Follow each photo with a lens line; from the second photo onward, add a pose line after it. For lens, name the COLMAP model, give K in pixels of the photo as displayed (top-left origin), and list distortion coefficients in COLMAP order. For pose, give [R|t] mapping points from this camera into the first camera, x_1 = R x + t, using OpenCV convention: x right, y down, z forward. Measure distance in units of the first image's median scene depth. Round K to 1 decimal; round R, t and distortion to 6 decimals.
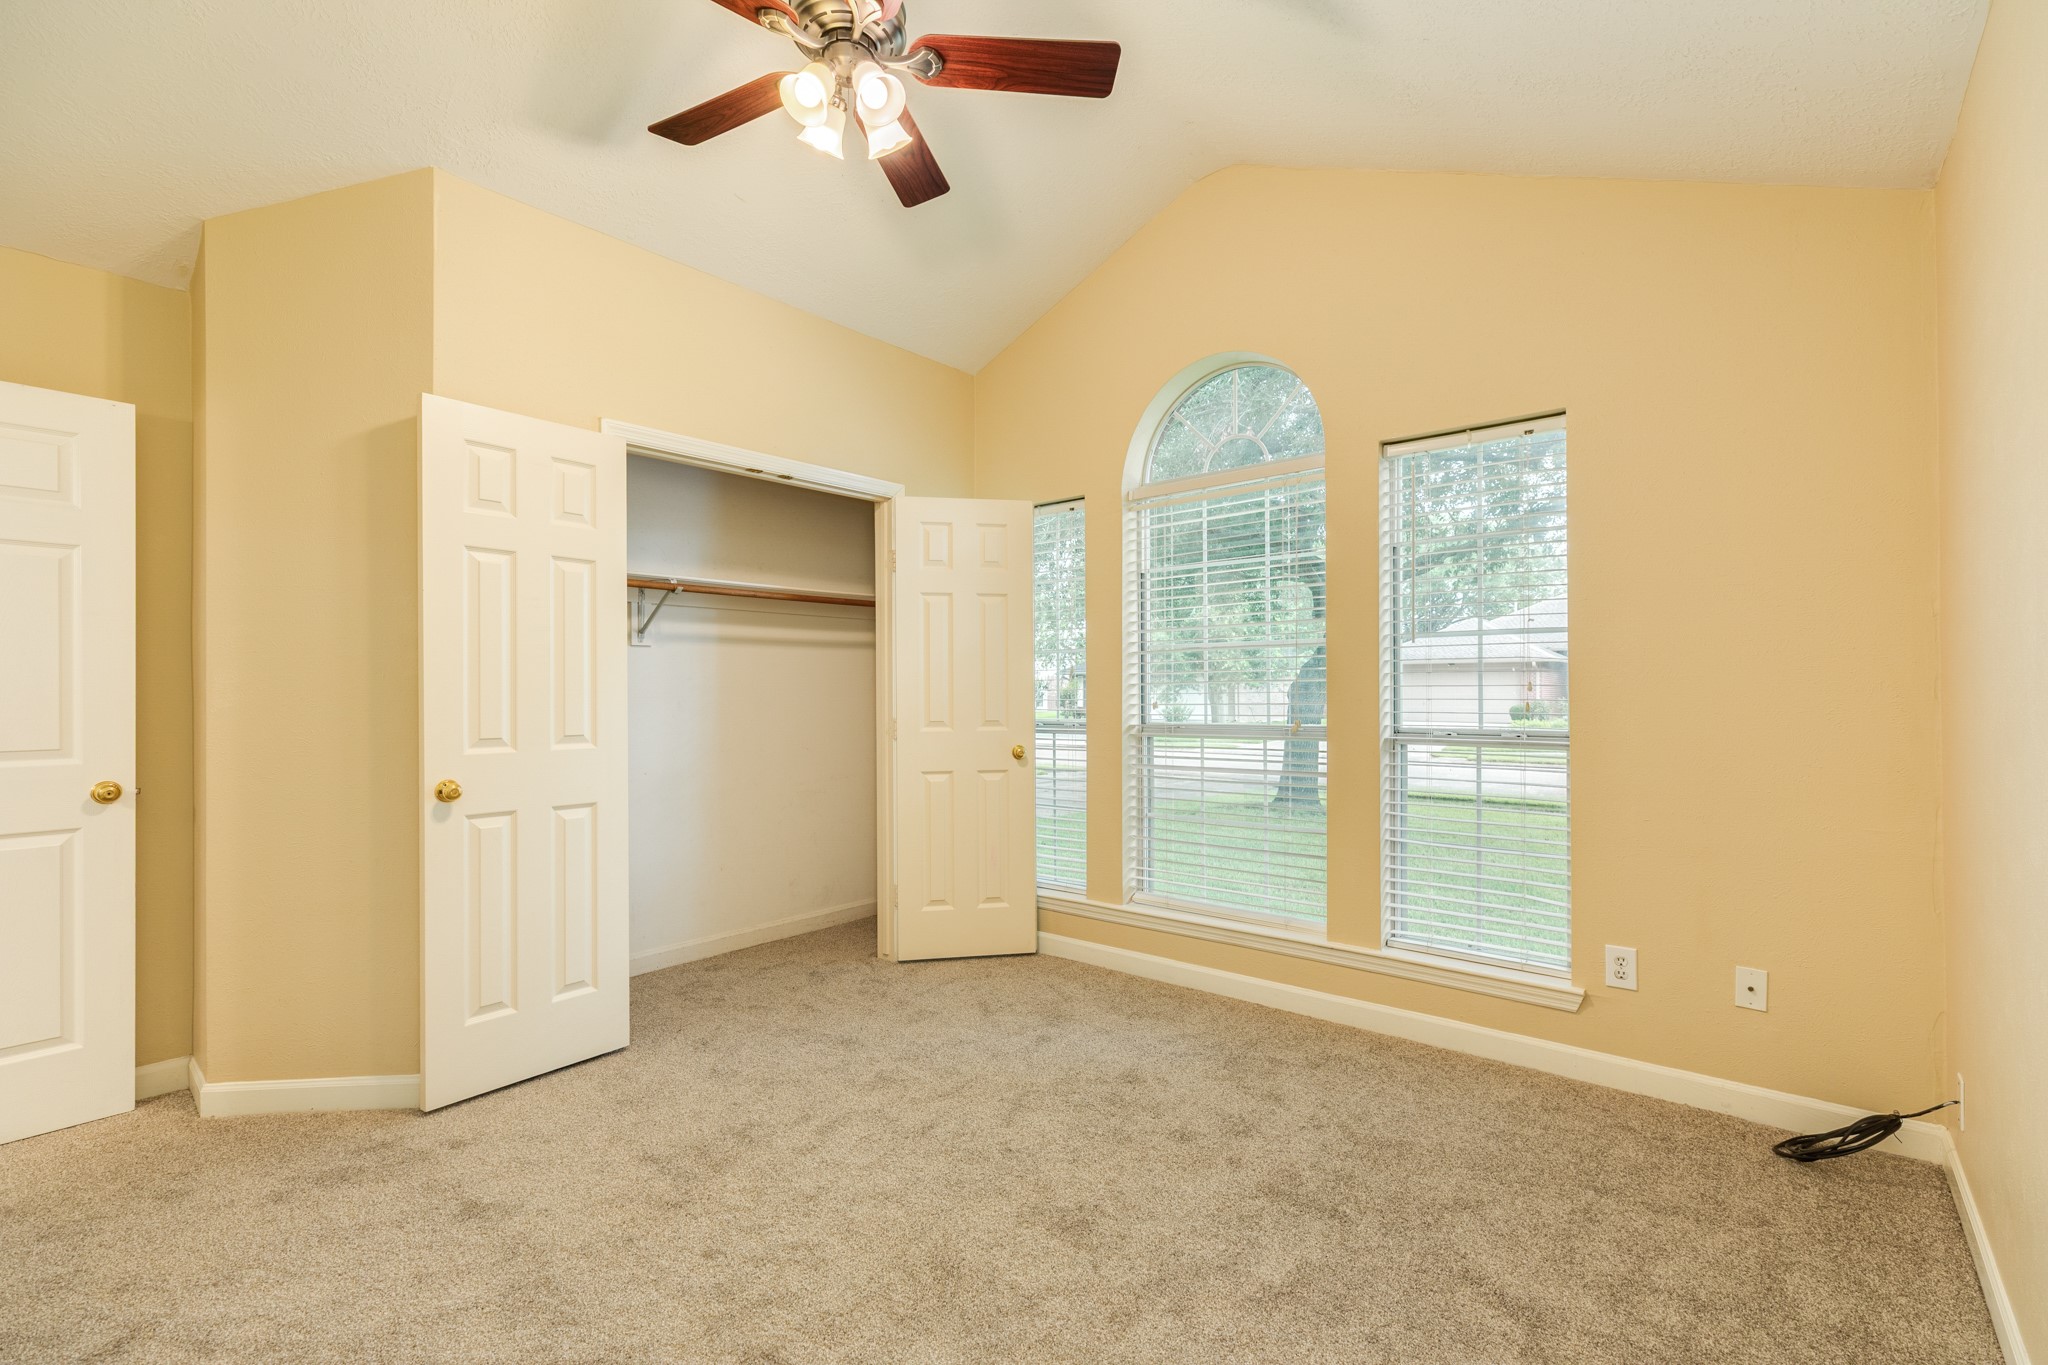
lens RADIAL K [[931.9, 0, 1024.4], [0, 931.9, 689.2], [0, 0, 1]] dist [0.005546, -0.000011]
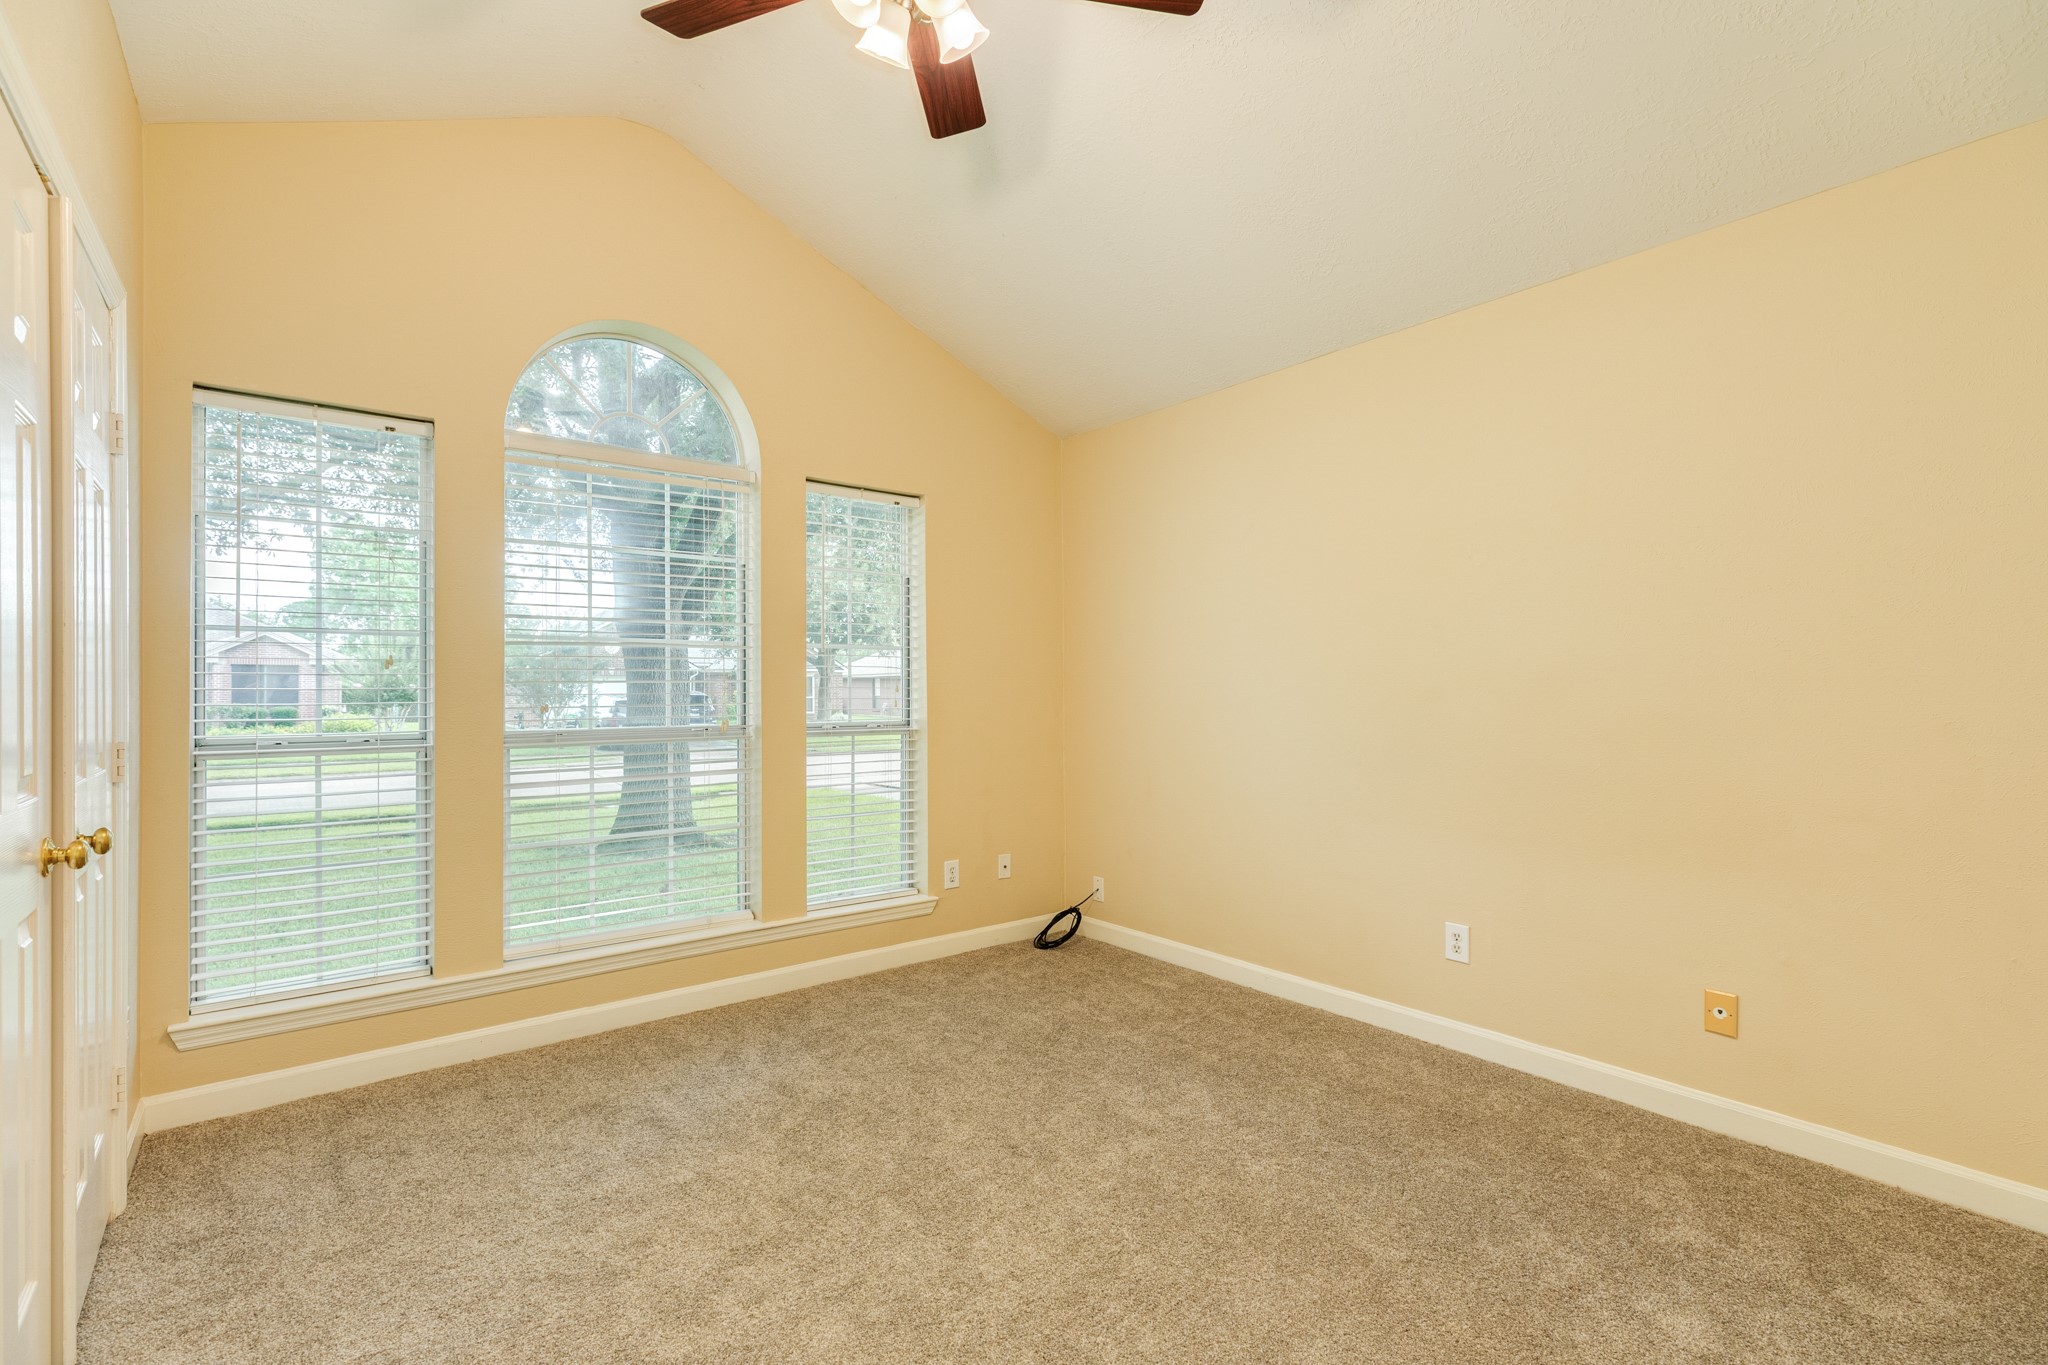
lens RADIAL K [[918.7, 0, 1027.3], [0, 918.7, 688.7], [0, 0, 1]] dist [-0.001786, -0.000299]
pose [[0.175558, 0.005835, 0.984452, -0.650424], [-0.001912, 0.999983, -0.005586, 0.003555], [-0.984467, -0.000901, 0.175566, 0.498056]]
